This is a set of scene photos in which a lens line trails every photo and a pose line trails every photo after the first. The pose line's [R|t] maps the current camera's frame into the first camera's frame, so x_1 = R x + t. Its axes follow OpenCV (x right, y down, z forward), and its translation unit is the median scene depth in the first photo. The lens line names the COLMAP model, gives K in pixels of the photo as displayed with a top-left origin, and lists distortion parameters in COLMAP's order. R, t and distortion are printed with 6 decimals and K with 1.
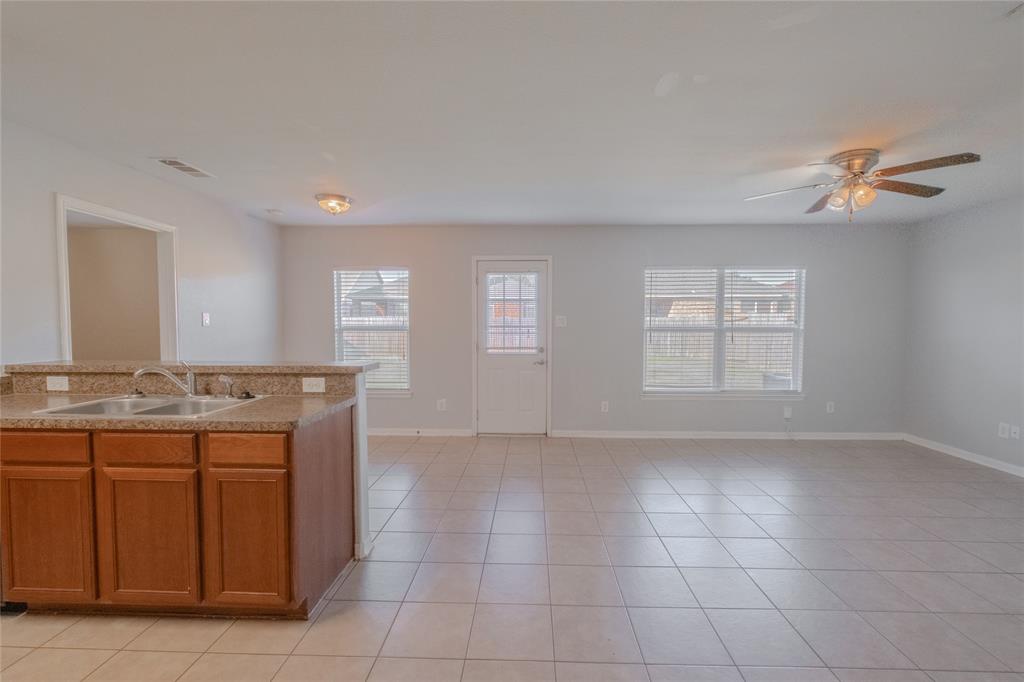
lens RADIAL K [[444.0, 0, 518.0], [0, 444.0, 342.5], [0, 0, 1]] dist [-0.002673, -0.000127]
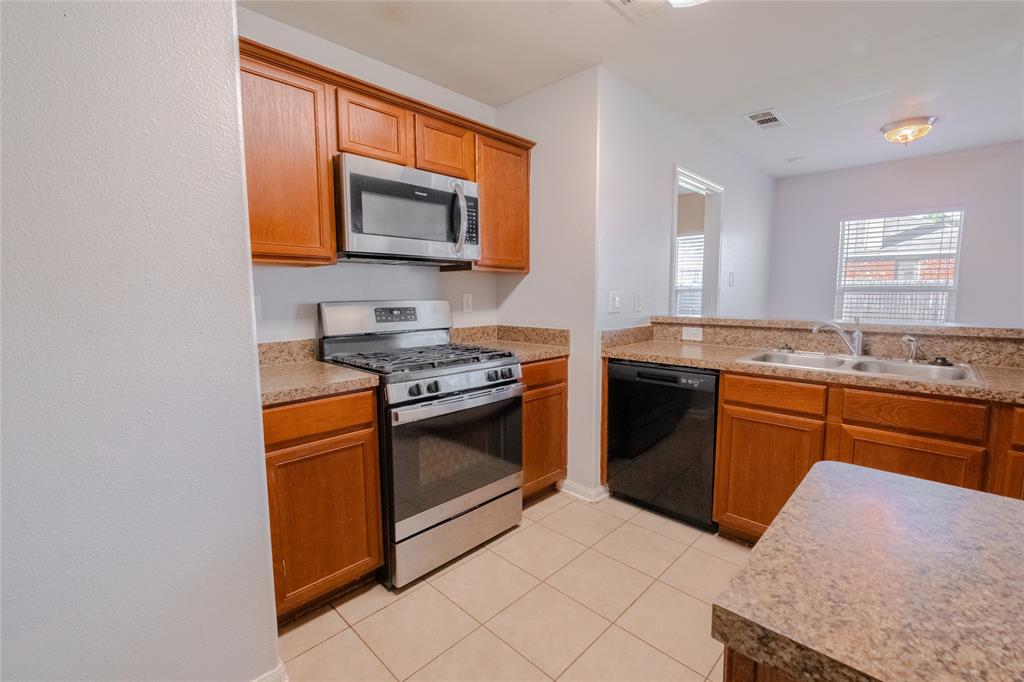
lens RADIAL K [[444.0, 0, 514.7], [0, 444.0, 337.0], [0, 0, 1]] dist [-0.002673, -0.000127]
pose [[0.740968, 0.063883, -0.668495, -0.387763], [-0.022380, 0.997261, 0.070494, 0.019556], [0.671168, -0.037273, 0.740368, -0.086493]]
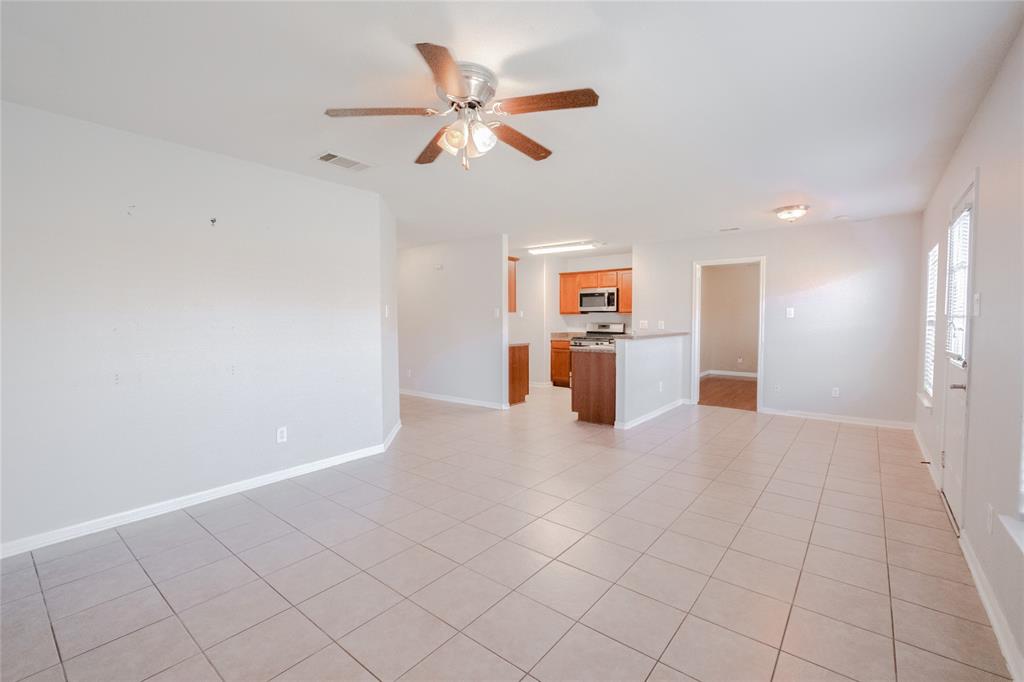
lens RADIAL K [[444.0, 0, 511.5], [0, 444.0, 340.8], [0, 0, 1]] dist [-0.002673, -0.000127]
pose [[-0.611085, 0.041200, -0.790492, 0.990789], [-0.028273, 0.996871, 0.073812, -0.041514], [0.791060, 0.067455, -0.608008, 1.171396]]
